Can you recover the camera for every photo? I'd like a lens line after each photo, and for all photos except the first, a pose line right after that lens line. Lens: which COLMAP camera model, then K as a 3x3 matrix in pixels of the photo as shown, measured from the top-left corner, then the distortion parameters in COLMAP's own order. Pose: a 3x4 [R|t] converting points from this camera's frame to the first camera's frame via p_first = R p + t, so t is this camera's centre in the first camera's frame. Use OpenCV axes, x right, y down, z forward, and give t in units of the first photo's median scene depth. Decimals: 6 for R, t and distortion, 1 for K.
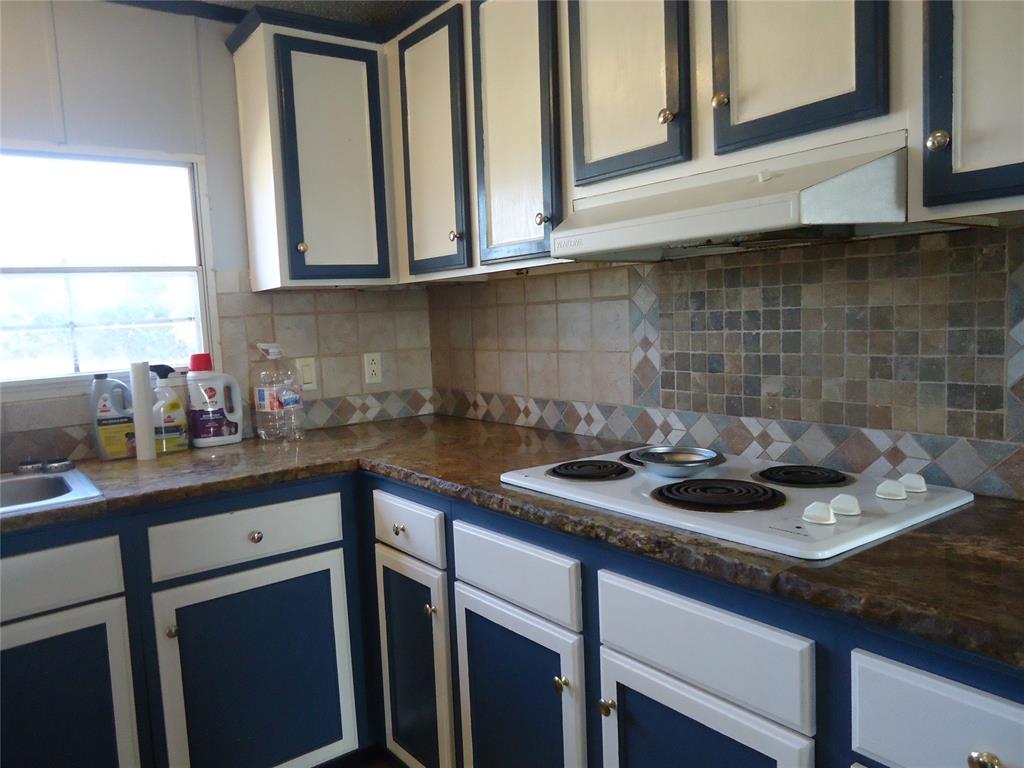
lens RADIAL K [[778.7, 0, 512.0], [0, 778.7, 384.0], [0, 0, 1]] dist [-0.001074, -0.001514]
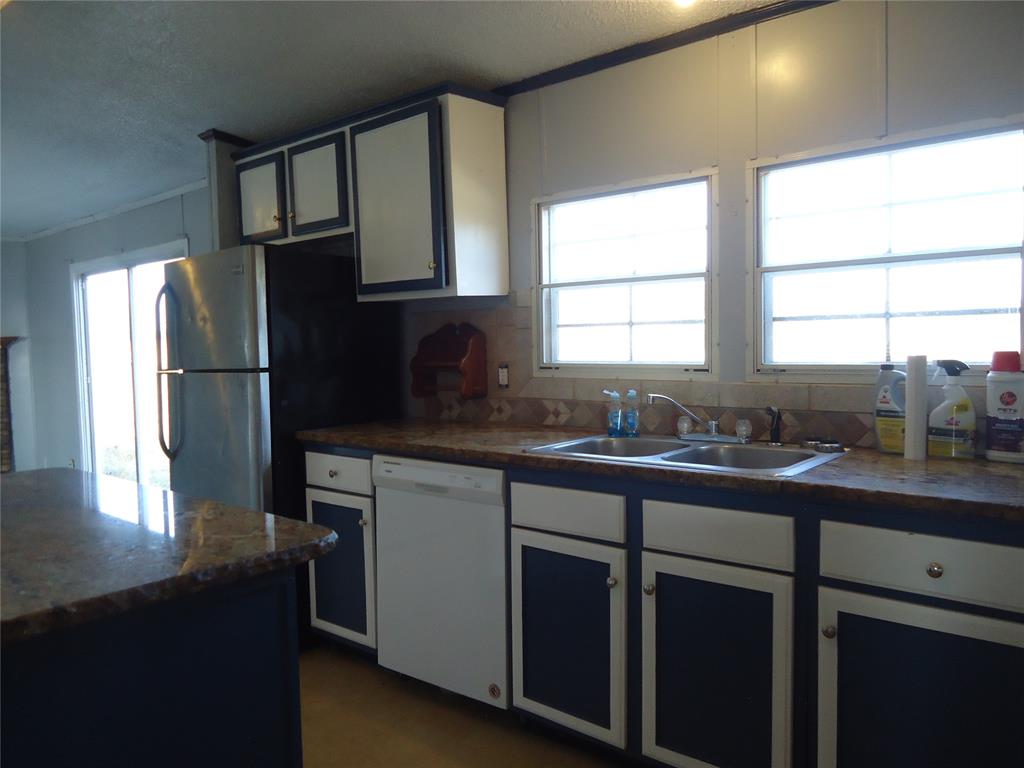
lens RADIAL K [[778.7, 0, 512.0], [0, 778.7, 384.0], [0, 0, 1]] dist [-0.001074, -0.001514]
pose [[0.208701, 0.100847, -0.972766, 0.351473], [-0.085079, 0.992770, 0.084667, -0.033359], [0.974272, 0.065091, 0.215772, 0.340419]]
